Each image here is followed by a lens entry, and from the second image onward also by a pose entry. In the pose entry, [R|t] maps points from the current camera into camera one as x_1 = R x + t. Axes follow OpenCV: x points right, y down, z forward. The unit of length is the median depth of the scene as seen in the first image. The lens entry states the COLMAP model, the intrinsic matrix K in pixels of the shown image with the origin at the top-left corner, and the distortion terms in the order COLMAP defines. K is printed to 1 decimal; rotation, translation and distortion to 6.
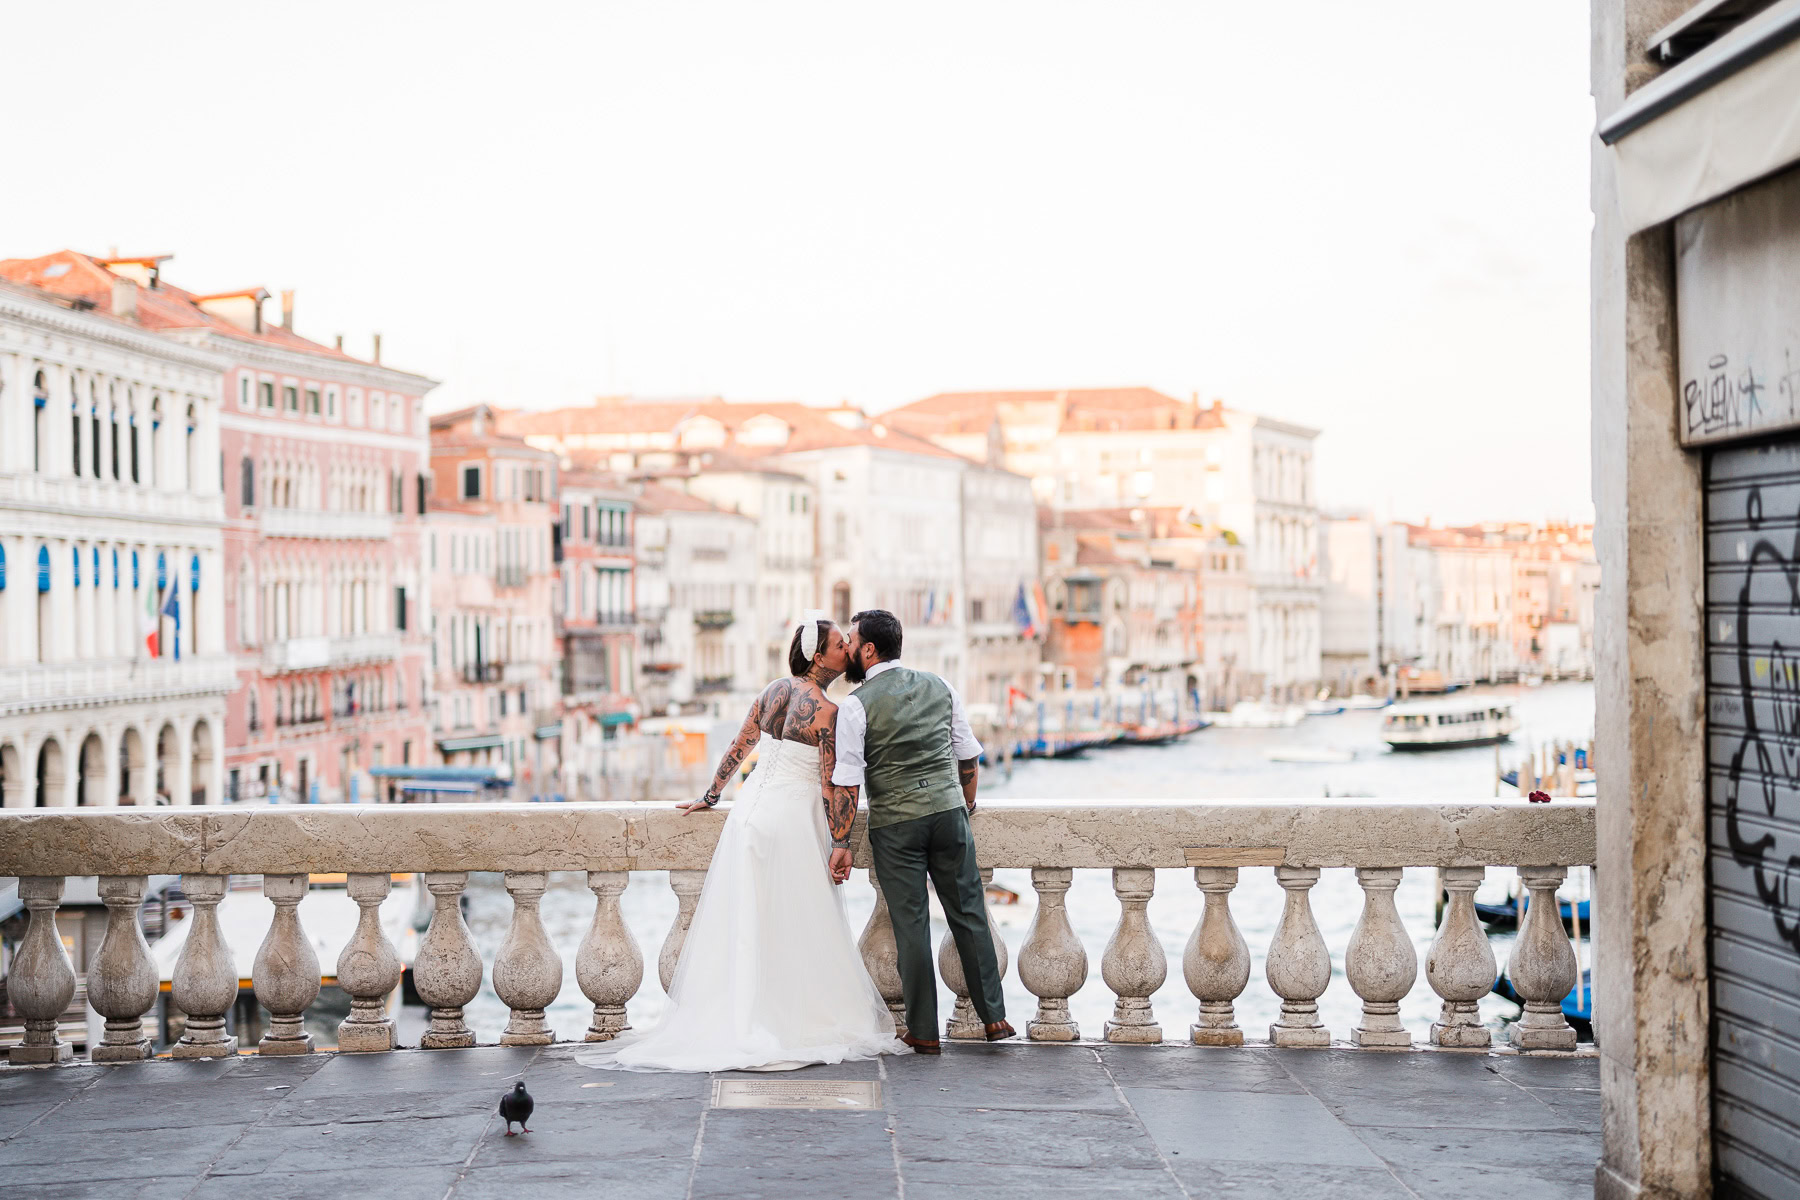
lens RADIAL K [[2703.3, 0, 900.0], [0, 2703.3, 600.0], [0, 0, 1]] dist [-0.012625, 0.045142]
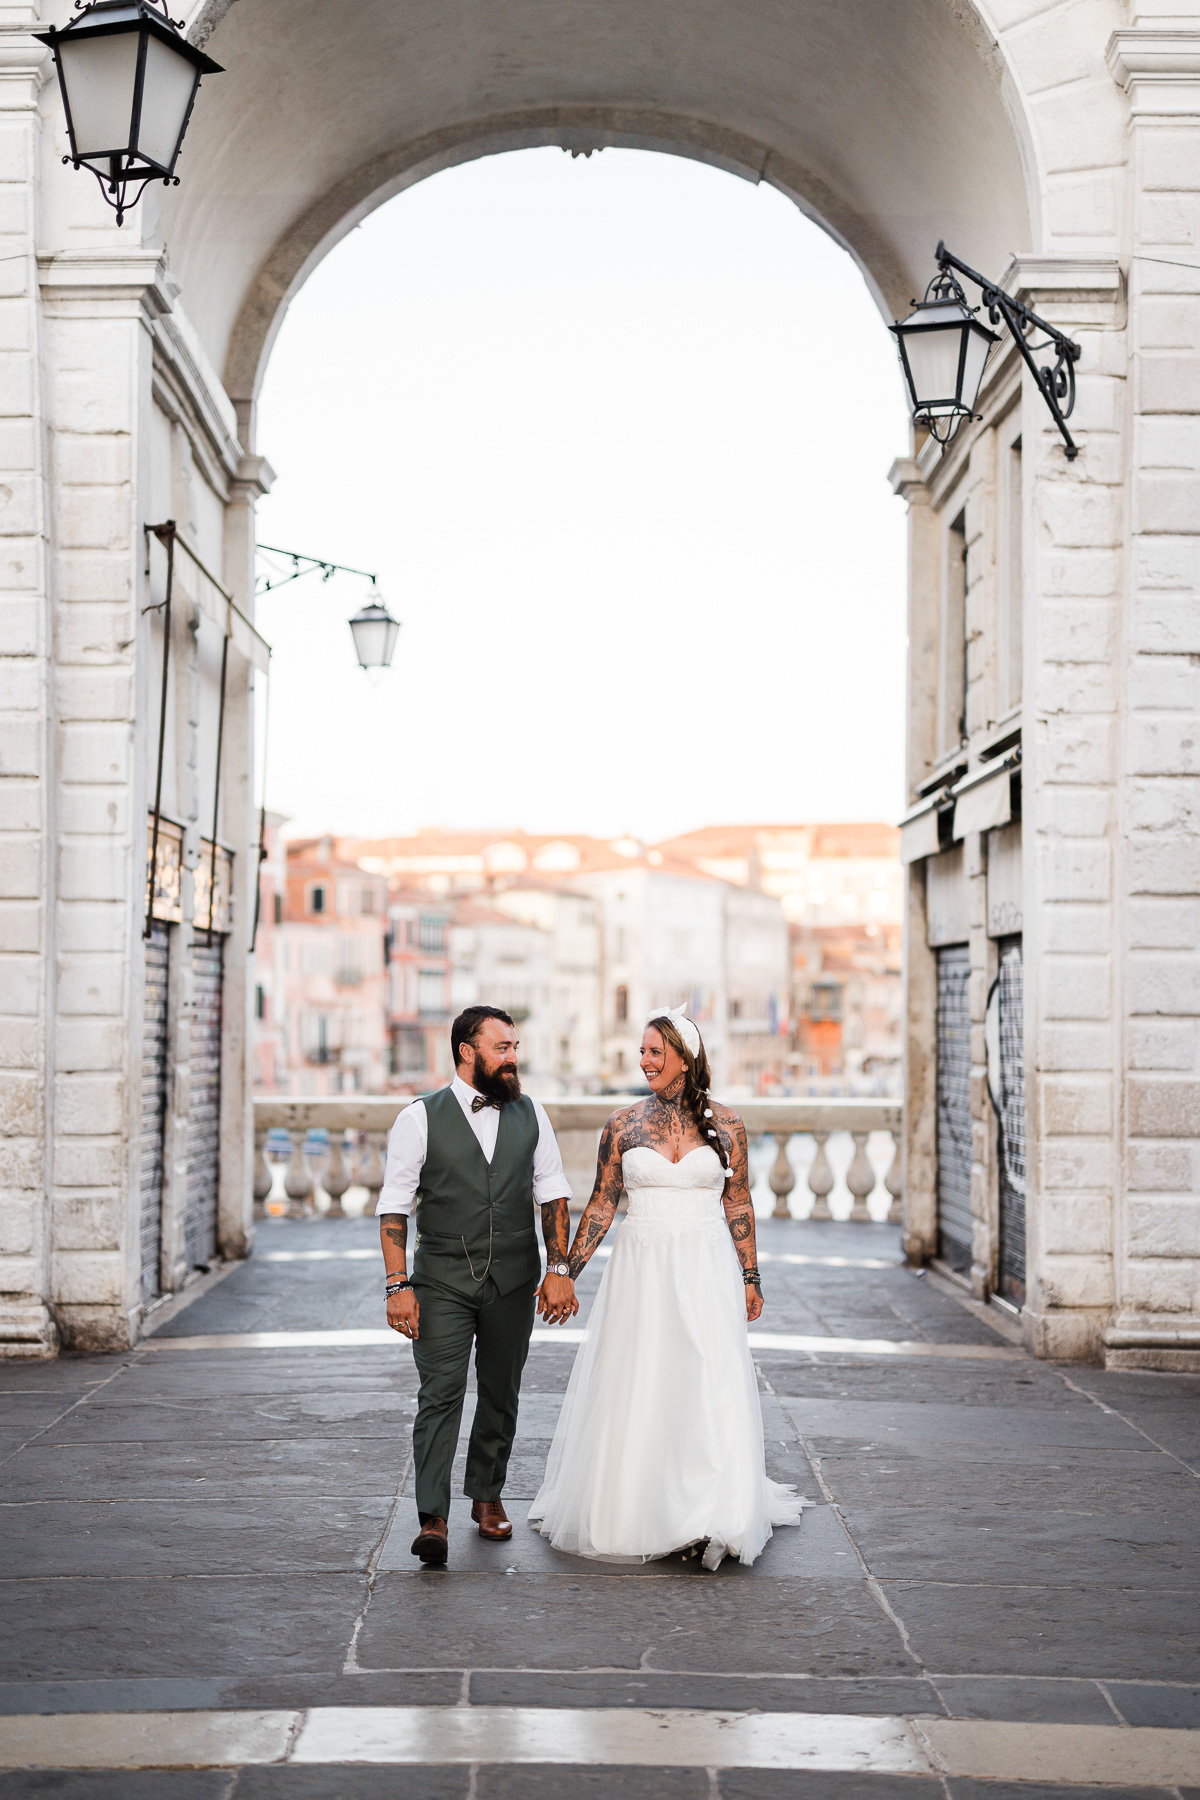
lens RADIAL K [[2703.3, 0, 600.0], [0, 2703.3, 900.0], [0, 0, 1]] dist [-0.012625, 0.045142]
pose [[0.999417, 0.009677, -0.032744, 0.007751], [-0.010859, 0.999289, -0.036097, -0.000650], [0.032372, 0.036431, 0.998812, -0.198037]]
